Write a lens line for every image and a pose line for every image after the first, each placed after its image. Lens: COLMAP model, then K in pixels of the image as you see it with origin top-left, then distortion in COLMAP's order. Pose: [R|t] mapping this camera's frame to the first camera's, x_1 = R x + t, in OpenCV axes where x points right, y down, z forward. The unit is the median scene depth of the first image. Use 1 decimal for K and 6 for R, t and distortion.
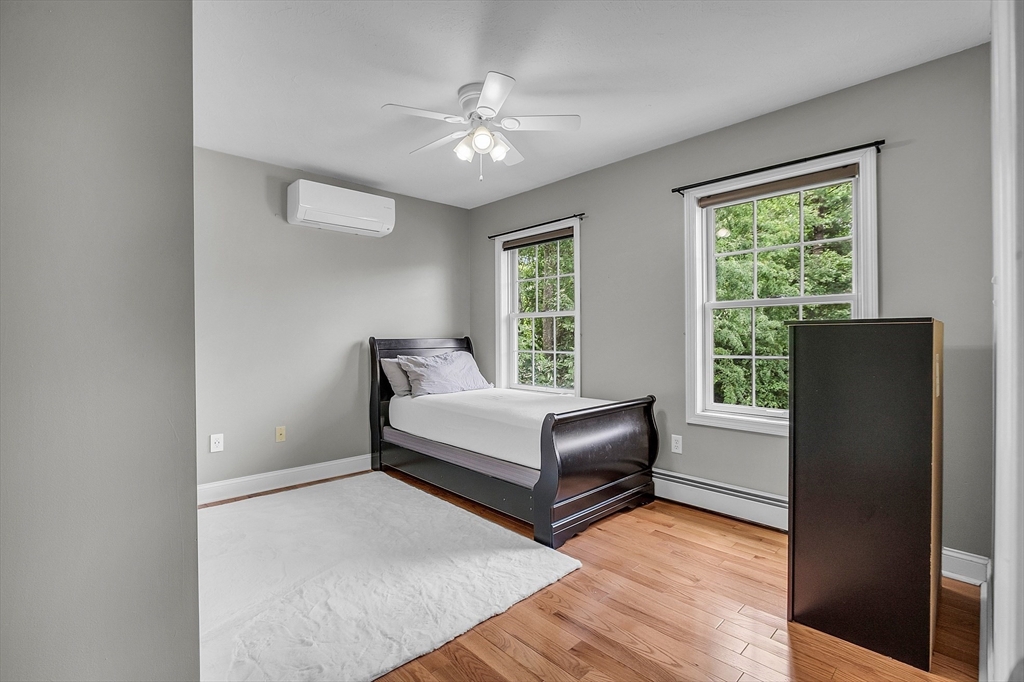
lens RADIAL K [[465.4, 0, 512.0], [0, 465.4, 341.0], [0, 0, 1]] dist [-0.006293, 0.000140]
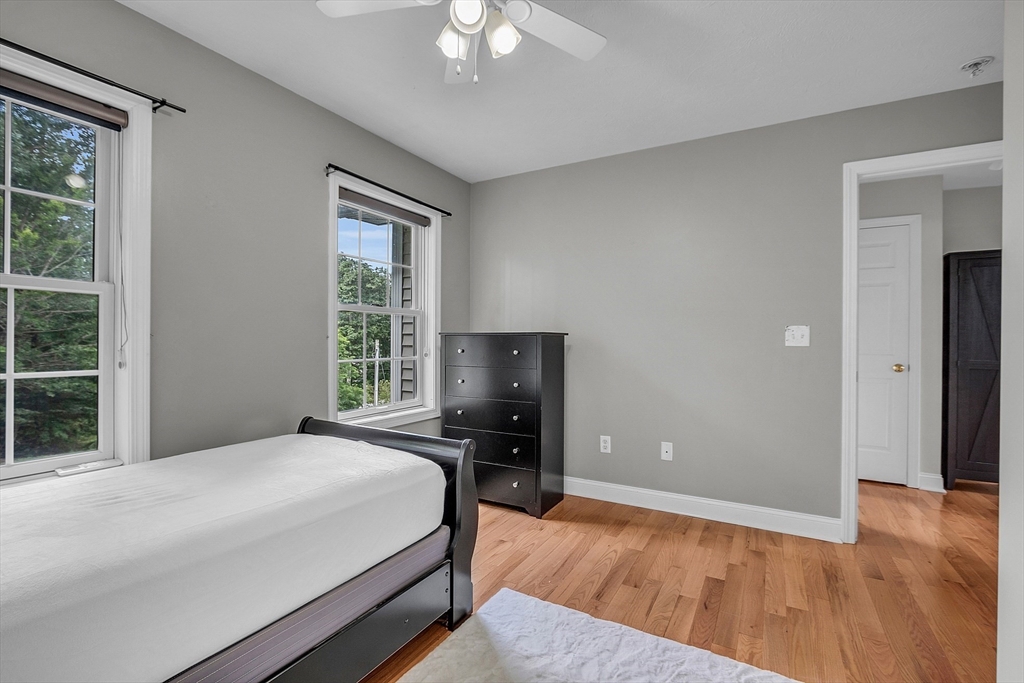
lens RADIAL K [[465.4, 0, 512.0], [0, 465.4, 341.5], [0, 0, 1]] dist [-0.006293, 0.000140]
pose [[-0.287168, 0.000179, 0.957880, -0.863416], [0.005852, 0.999982, 0.001567, -0.010143], [-0.957862, 0.006056, -0.287164, 1.469392]]
